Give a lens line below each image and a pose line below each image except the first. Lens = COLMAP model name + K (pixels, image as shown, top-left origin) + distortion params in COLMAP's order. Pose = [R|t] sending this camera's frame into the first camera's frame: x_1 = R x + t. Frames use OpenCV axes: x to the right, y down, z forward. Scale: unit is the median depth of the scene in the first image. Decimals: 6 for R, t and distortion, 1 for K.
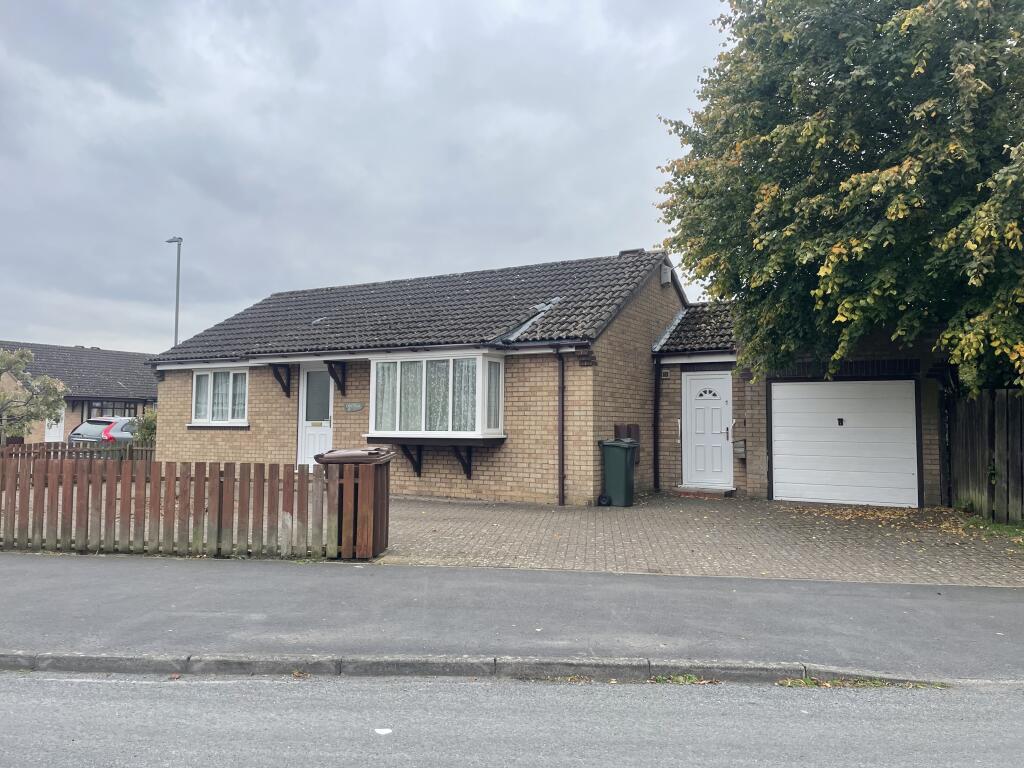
lens RADIAL K [[772.8, 0, 513.1], [0, 772.8, 380.5], [0, 0, 1]] dist [0.005518, 0.000541]
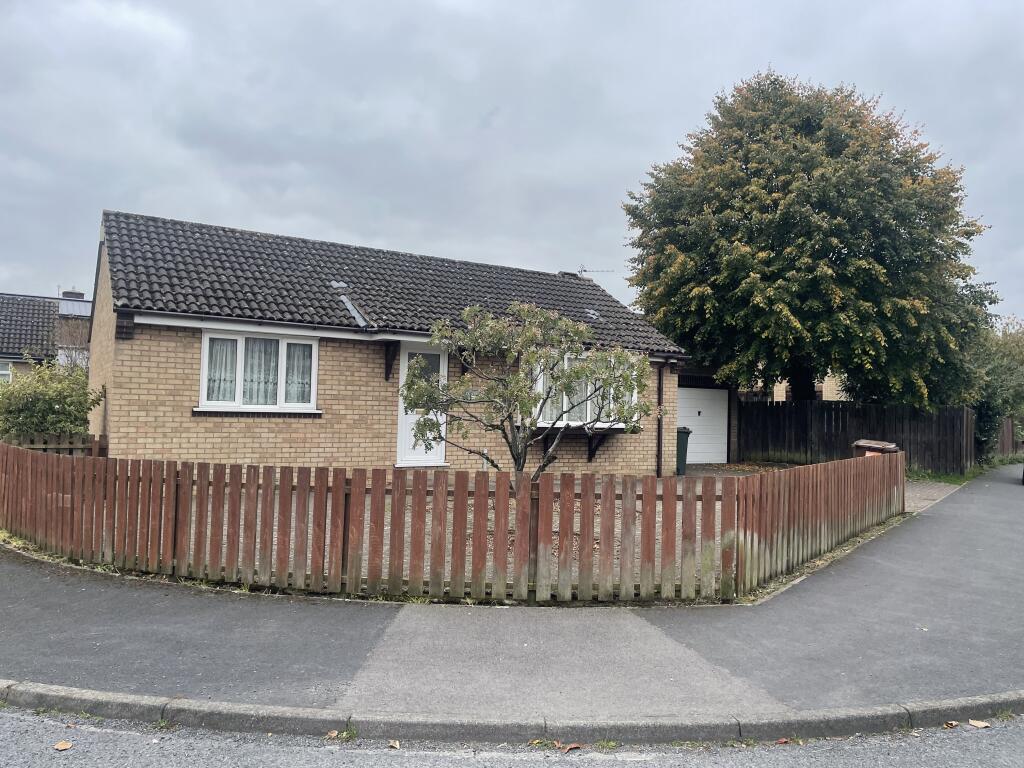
lens RADIAL K [[772.8, 0, 512.9], [0, 772.8, 389.5], [0, 0, 1]] dist [0.005518, 0.000541]
pose [[0.487217, 0.033195, 0.872650, -0.933567], [-0.068511, 0.997650, 0.000301, 0.021345], [-0.870590, -0.059933, 0.488346, 0.443534]]
